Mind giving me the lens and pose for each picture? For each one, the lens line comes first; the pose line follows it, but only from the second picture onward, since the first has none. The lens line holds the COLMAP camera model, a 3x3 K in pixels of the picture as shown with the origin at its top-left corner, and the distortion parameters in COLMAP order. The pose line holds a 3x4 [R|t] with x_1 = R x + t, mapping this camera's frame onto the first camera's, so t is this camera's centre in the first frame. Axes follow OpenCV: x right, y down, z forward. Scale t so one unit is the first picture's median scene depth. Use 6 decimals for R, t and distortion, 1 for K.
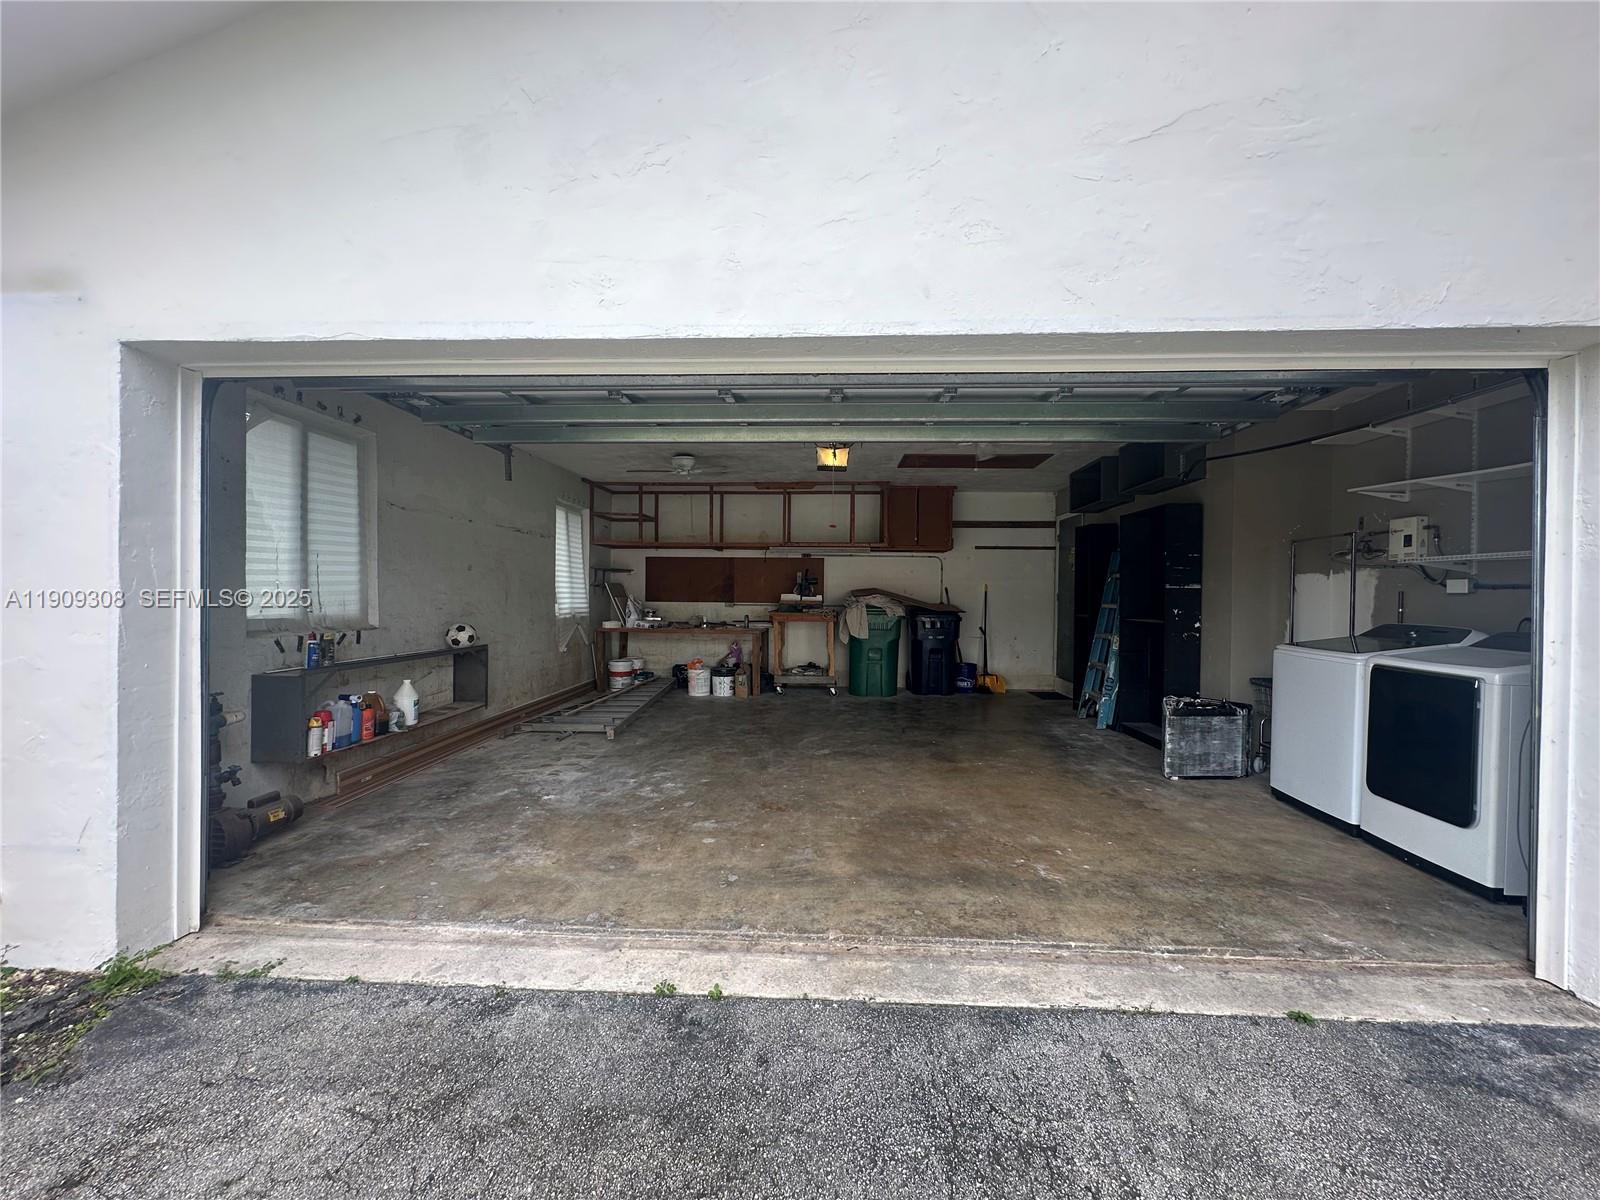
lens RADIAL K [[636.5, 0, 796.2], [0, 636.5, 604.3], [0, 0, 1]] dist [-0.003090, 0.001211]
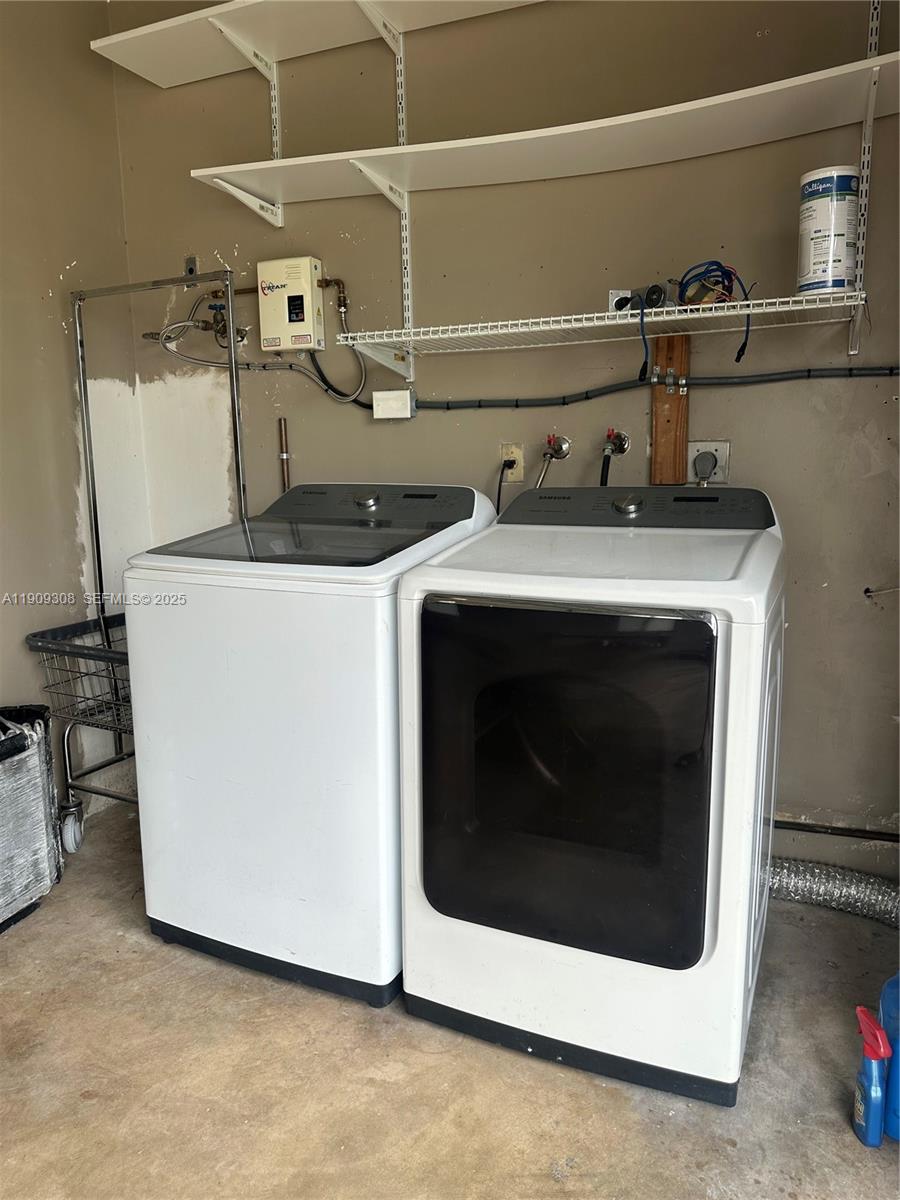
lens RADIAL K [[847.1, 0, 447.0], [0, 847.1, 609.0], [0, 0, 1]] dist [0.022299, -0.003824]
pose [[0.342923, -0.183648, 0.921237, 0.363476], [0.028591, 0.982289, 0.185176, 0.007788], [-0.938928, -0.037162, 0.342101, 0.659994]]
